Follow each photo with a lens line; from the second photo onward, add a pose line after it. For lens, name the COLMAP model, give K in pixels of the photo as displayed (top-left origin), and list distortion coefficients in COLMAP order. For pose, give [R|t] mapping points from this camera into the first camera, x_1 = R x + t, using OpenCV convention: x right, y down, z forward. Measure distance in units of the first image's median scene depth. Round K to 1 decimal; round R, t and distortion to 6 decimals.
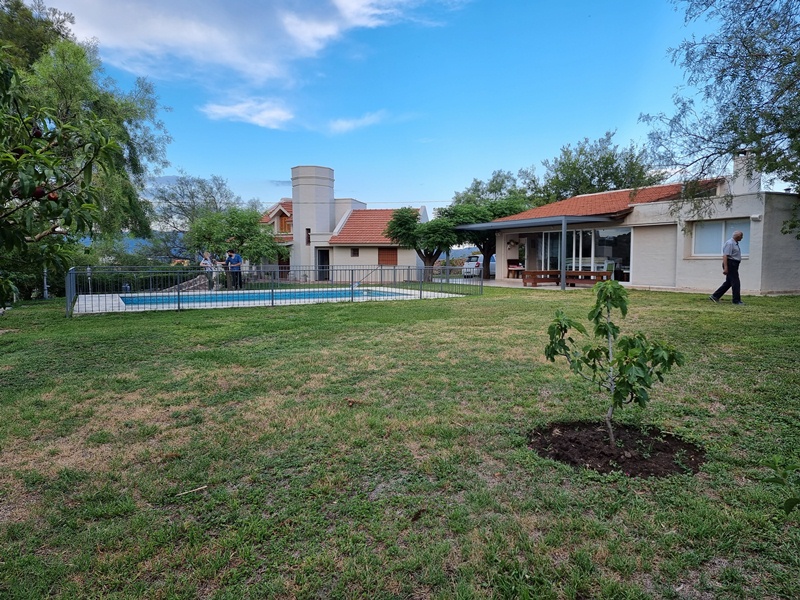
lens RADIAL K [[596.0, 0, 416.6], [0, 596.0, 302.7], [0, 0, 1]] dist [0.125465, -0.101768]
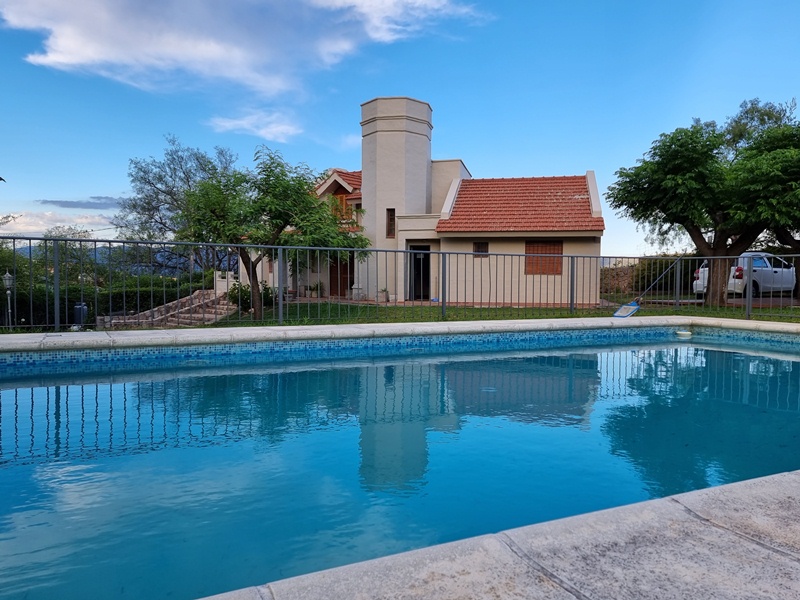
lens RADIAL K [[638.3, 0, 396.1], [0, 638.3, 299.5], [0, 0, 1]] dist [0.033895, -0.011233]
pose [[0.998938, 0.020692, -0.041167, -0.110471], [-0.022918, 0.998258, -0.054360, -0.004301], [0.039971, 0.055245, 0.997672, 0.302968]]
